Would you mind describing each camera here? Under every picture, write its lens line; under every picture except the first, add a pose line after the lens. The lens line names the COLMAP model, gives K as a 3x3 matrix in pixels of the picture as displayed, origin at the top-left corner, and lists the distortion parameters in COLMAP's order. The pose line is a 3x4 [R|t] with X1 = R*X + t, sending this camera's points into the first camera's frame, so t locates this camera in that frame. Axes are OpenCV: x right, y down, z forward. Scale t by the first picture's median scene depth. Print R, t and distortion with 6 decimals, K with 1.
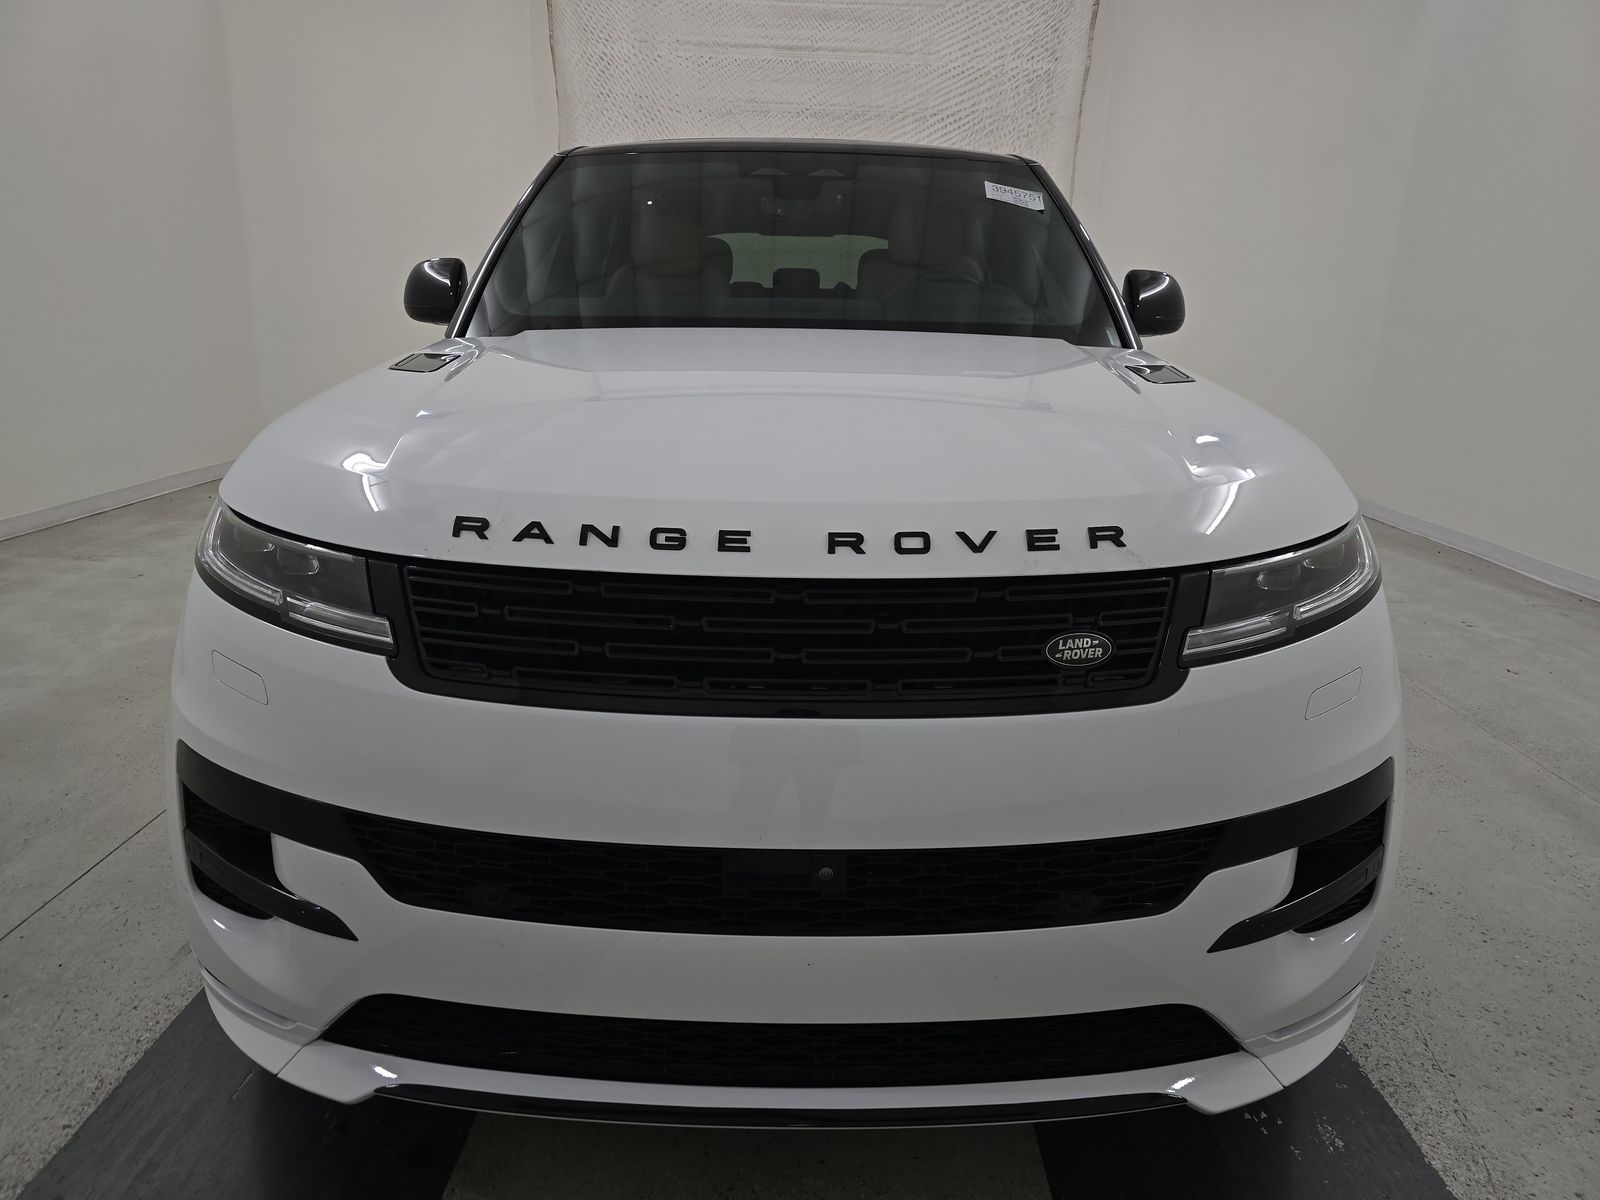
lens RADIAL K [[1082.5, 0, 796.3], [0, 1082.5, 592.0], [0, 0, 1]] dist [0.057047, -0.047377]
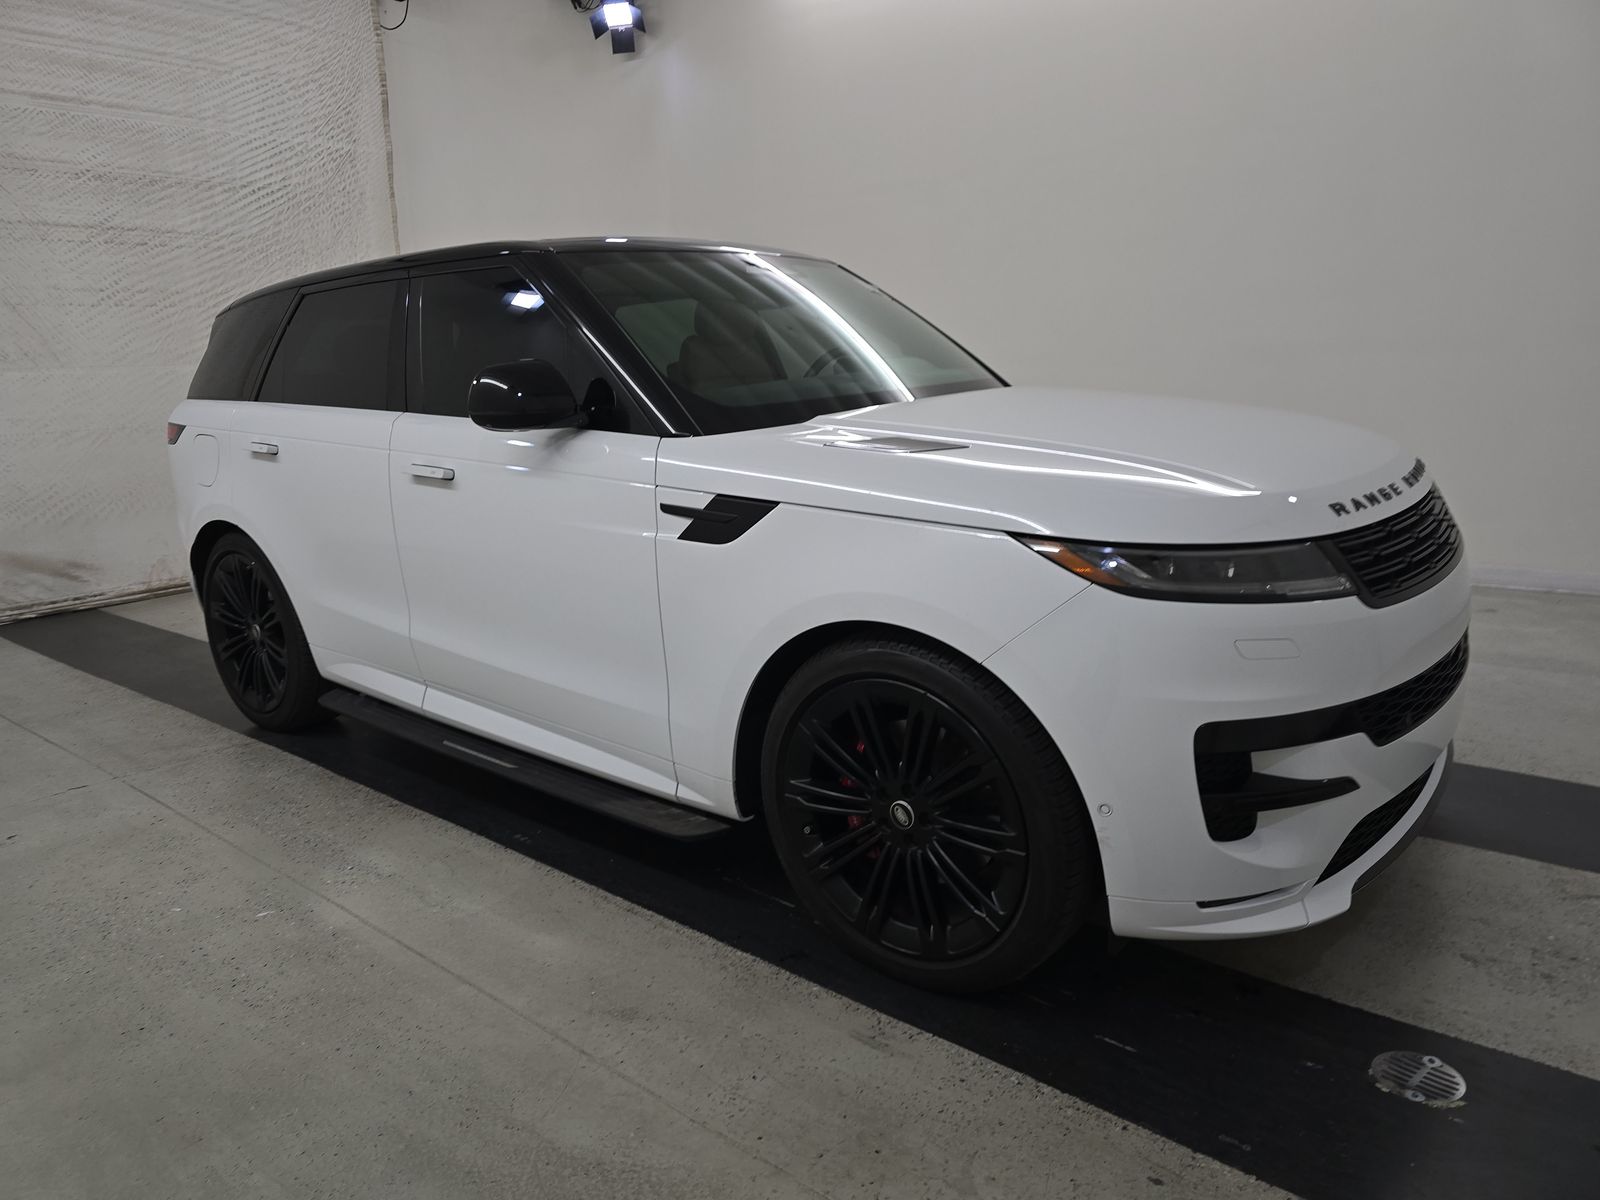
lens RADIAL K [[1082.5, 0, 796.3], [0, 1082.5, 592.0], [0, 0, 1]] dist [0.057047, -0.047377]
pose [[0.626062, -0.221014, 0.747796, -0.356645], [0.261287, 0.963011, 0.065869, -0.045172], [-0.734694, 0.154151, 0.660653, 0.095121]]
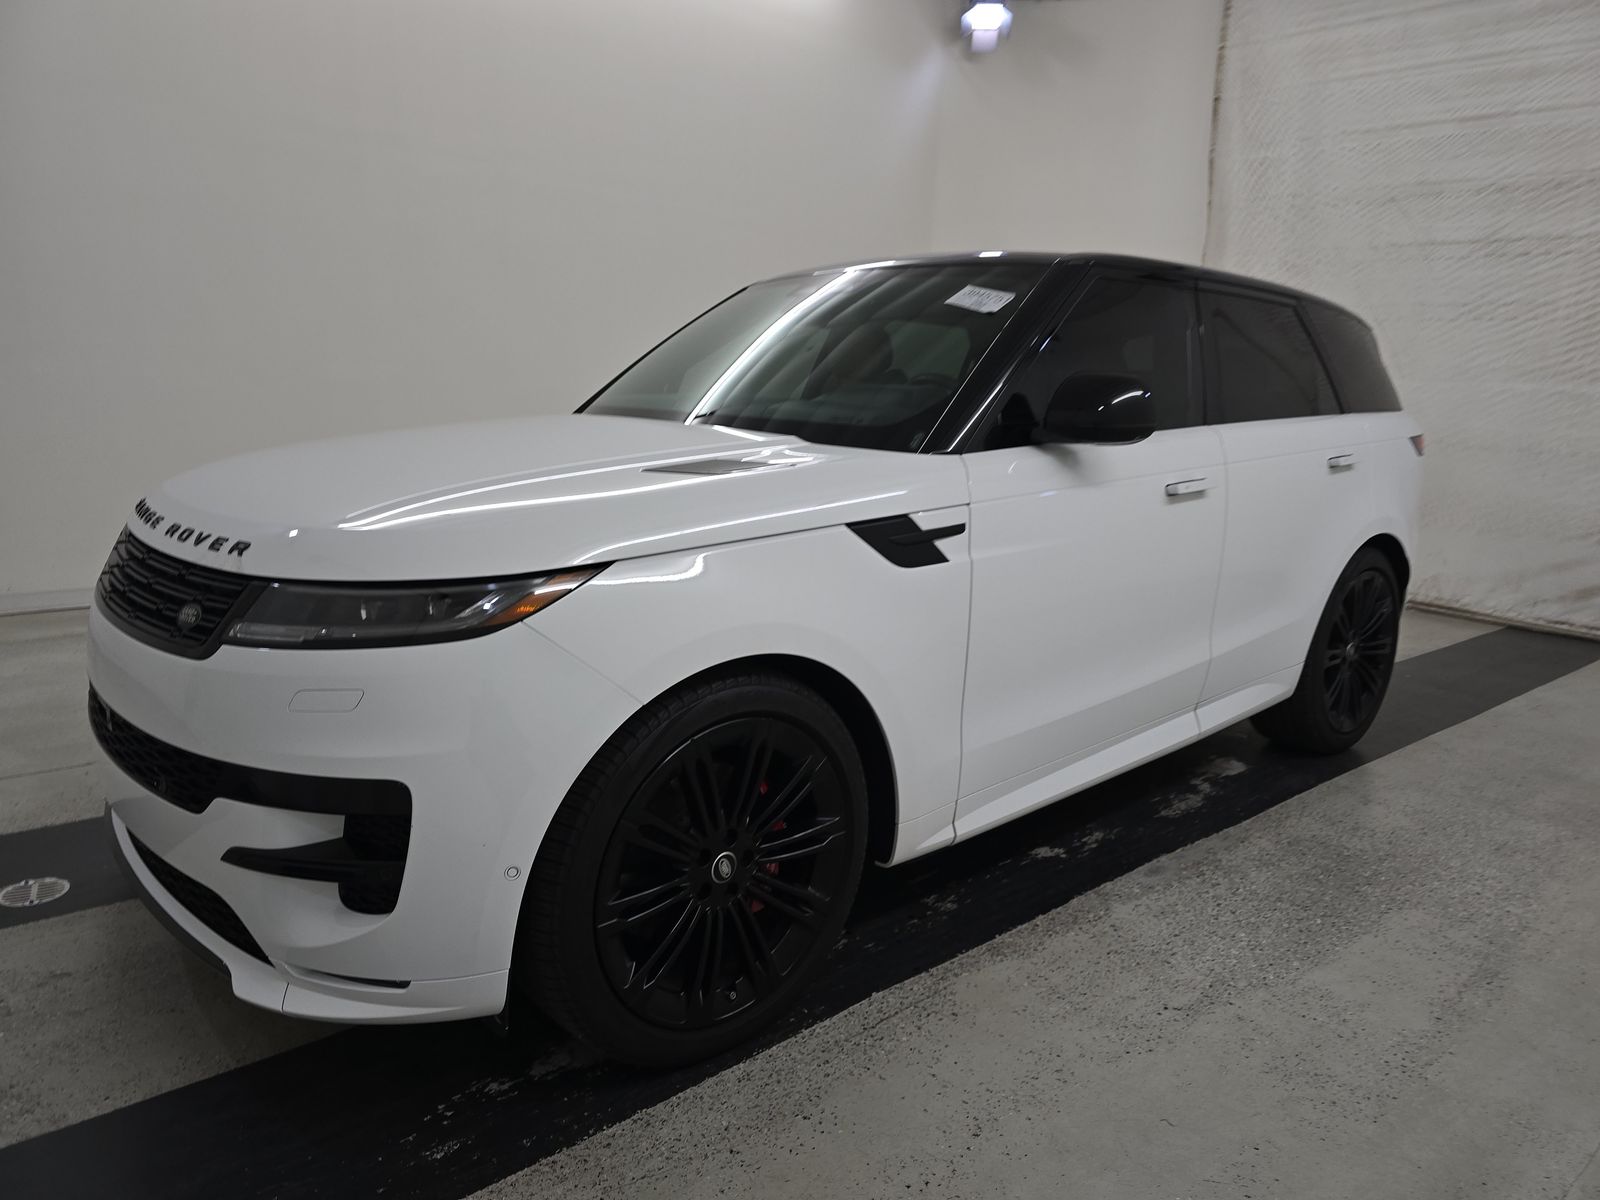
lens RADIAL K [[1082.5, 0, 796.3], [0, 1082.5, 592.0], [0, 0, 1]] dist [0.057047, -0.047377]
pose [[0.661575, 0.145137, -0.735699, 0.325427], [-0.212130, 0.977239, 0.002030, -0.027050], [0.719249, 0.154721, 0.677305, 0.097932]]
